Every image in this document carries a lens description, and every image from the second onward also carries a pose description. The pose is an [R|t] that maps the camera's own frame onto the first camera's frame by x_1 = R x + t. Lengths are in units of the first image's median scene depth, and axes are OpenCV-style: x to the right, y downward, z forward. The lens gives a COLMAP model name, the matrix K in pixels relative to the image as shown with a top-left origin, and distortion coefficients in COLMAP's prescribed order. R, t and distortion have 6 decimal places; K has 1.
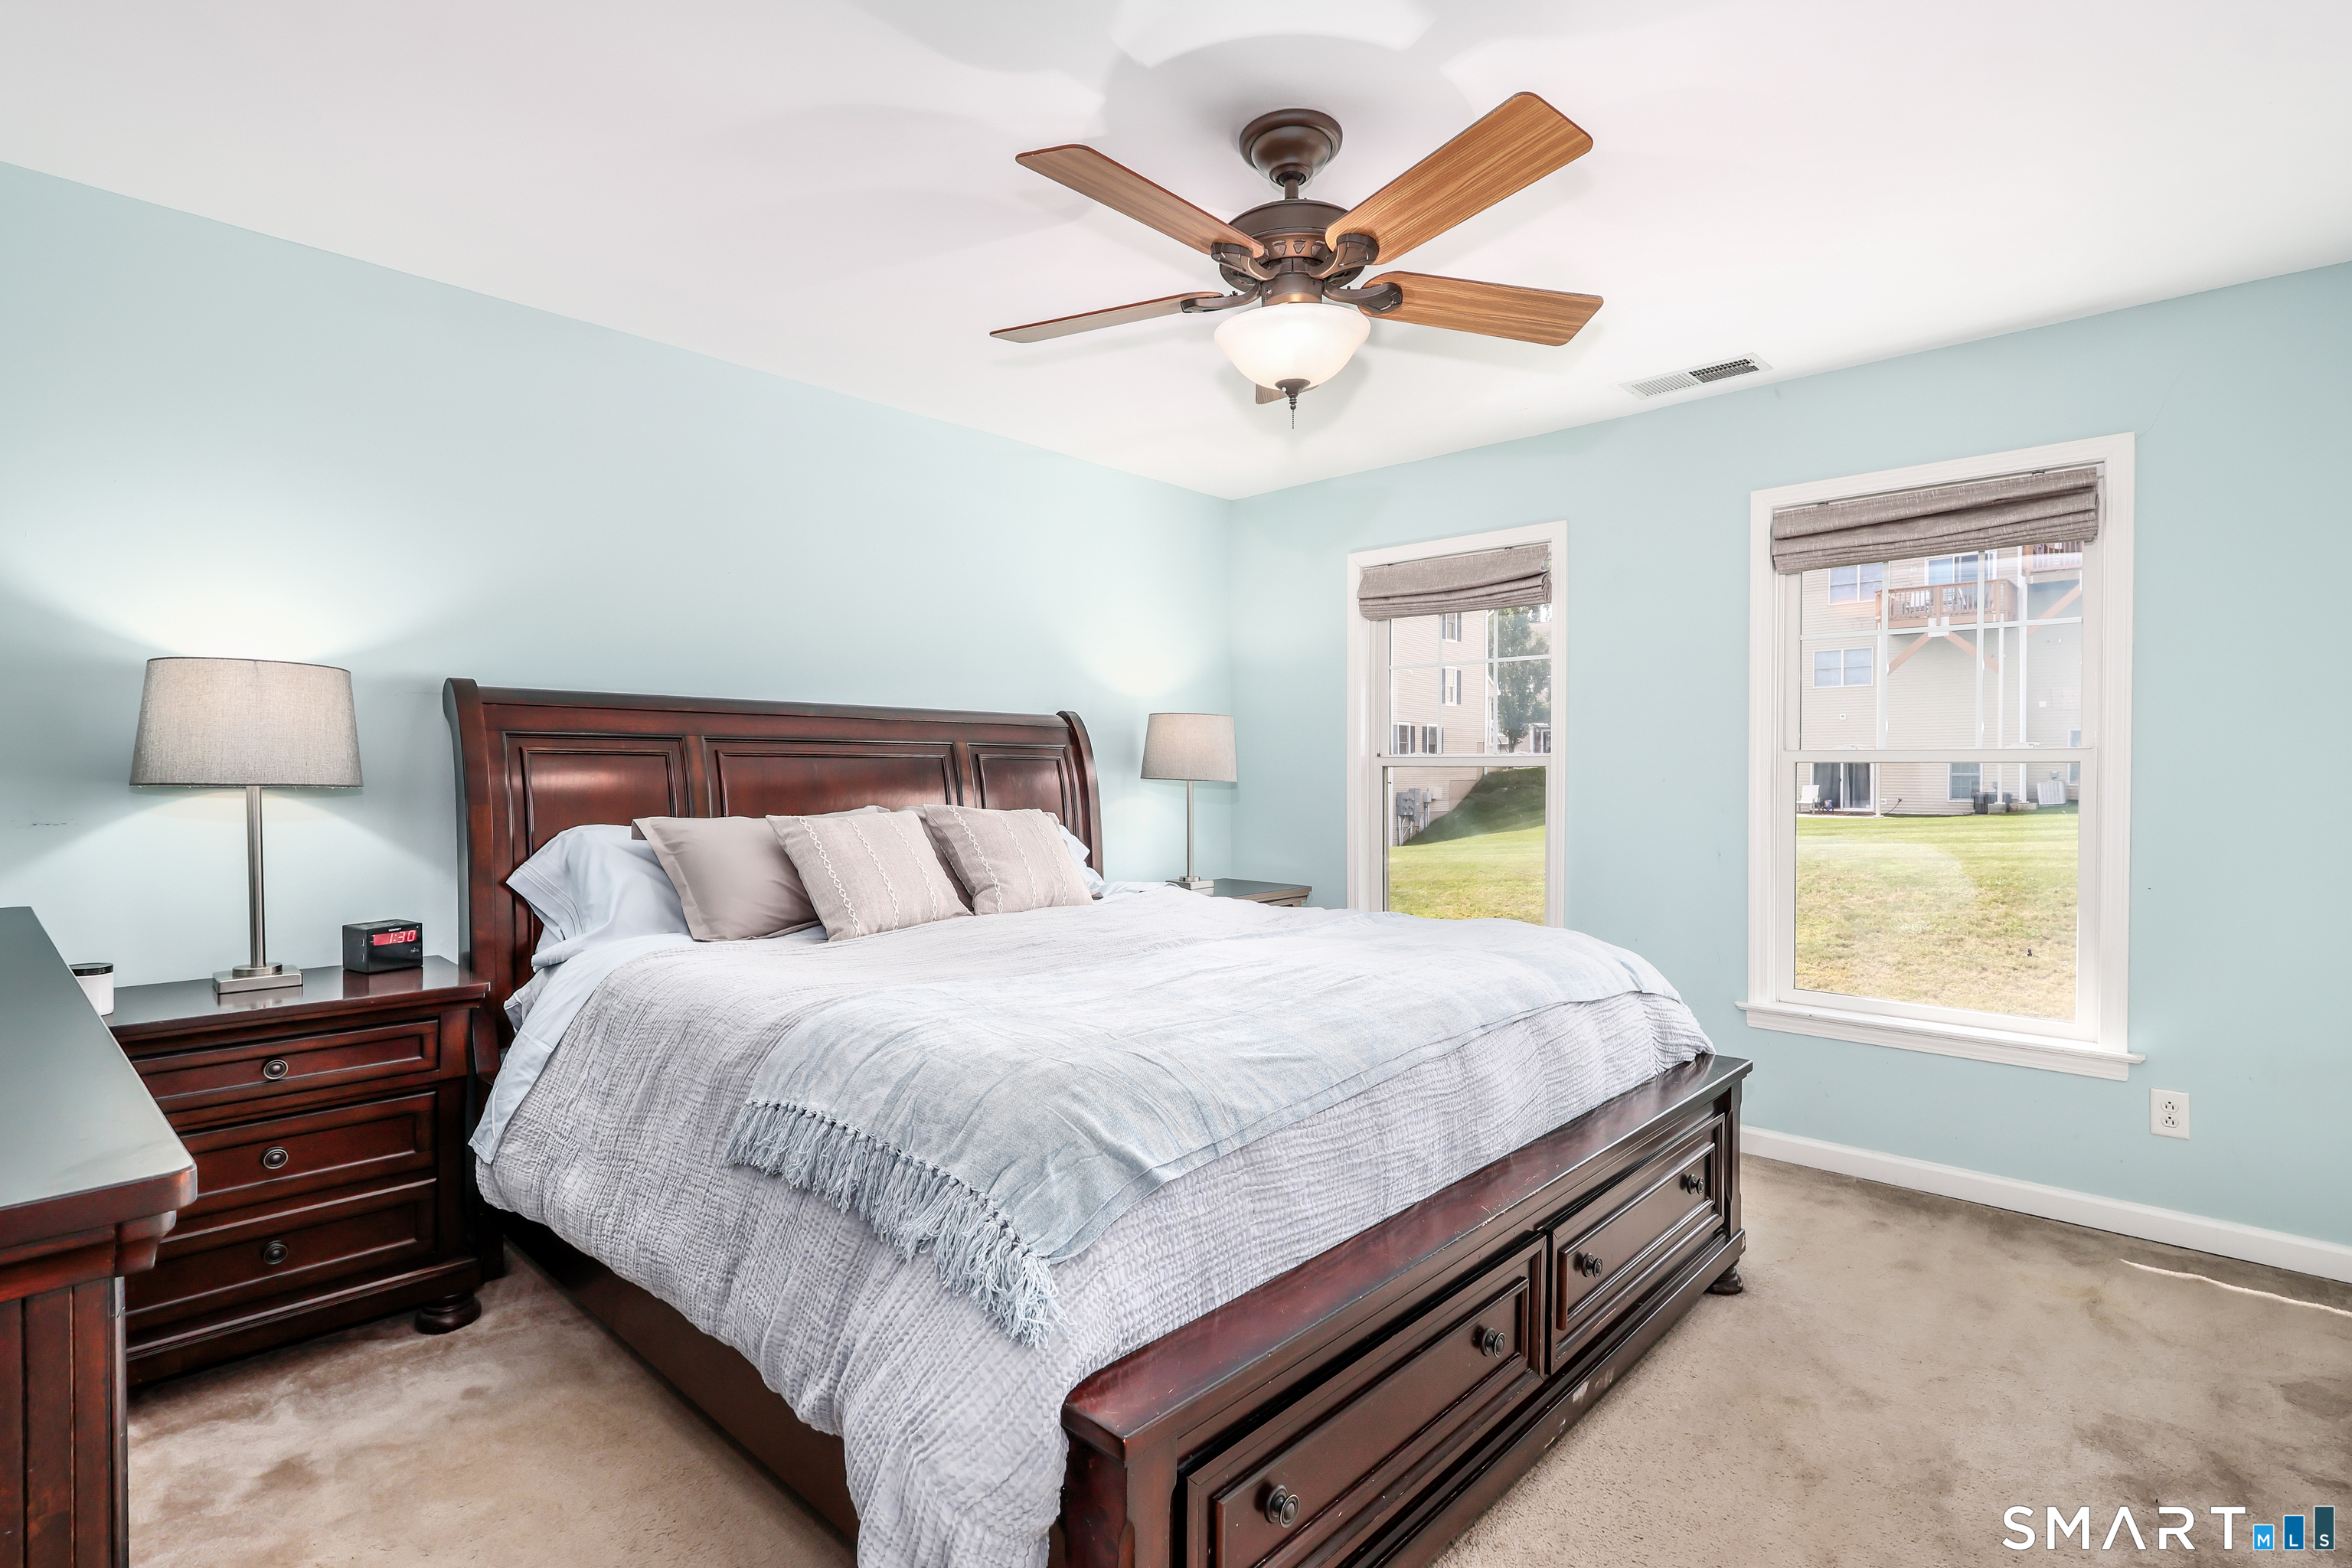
lens RADIAL K [[1100.4, 0, 1176.0], [0, 1100.4, 784.0], [0, 0, 1]] dist [0.001936, 0.000422]
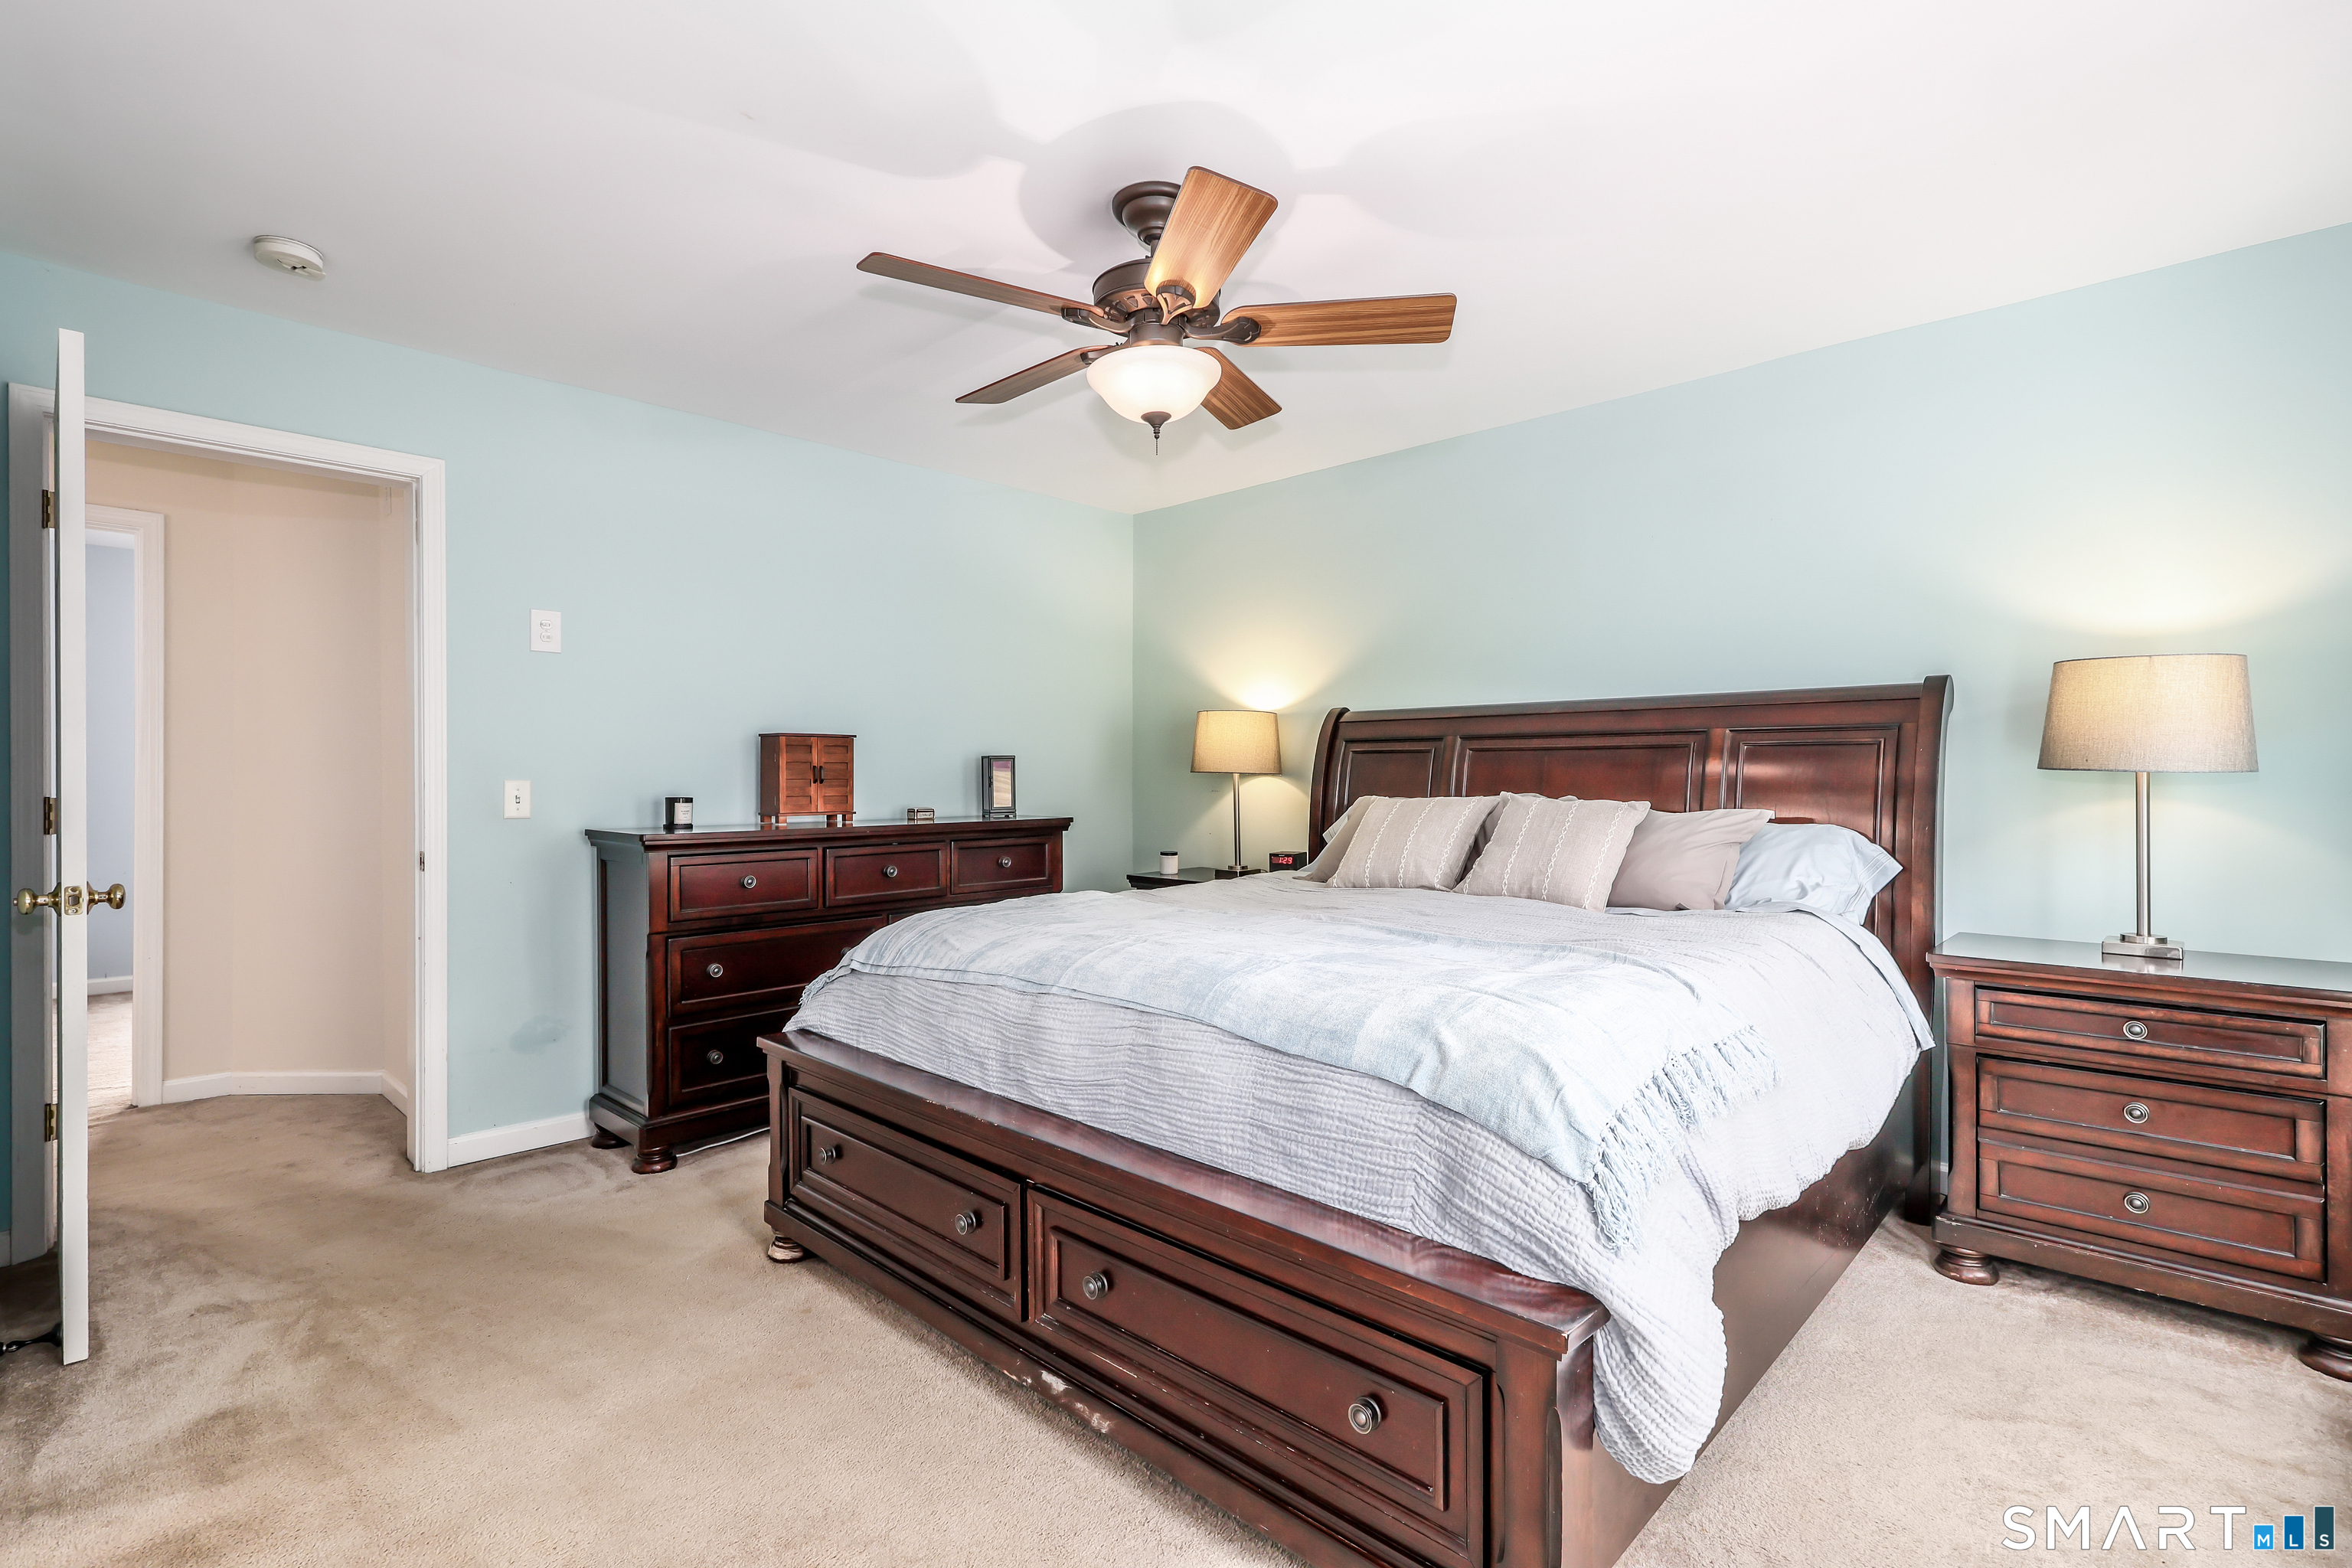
lens RADIAL K [[1100.4, 0, 1176.0], [0, 1100.4, 784.0], [0, 0, 1]] dist [0.001936, 0.000422]
pose [[0.006518, 0.014988, -0.999866, 0.953676], [-0.009654, 0.999842, 0.014924, -0.000228], [0.999932, 0.009555, 0.006662, 0.764969]]
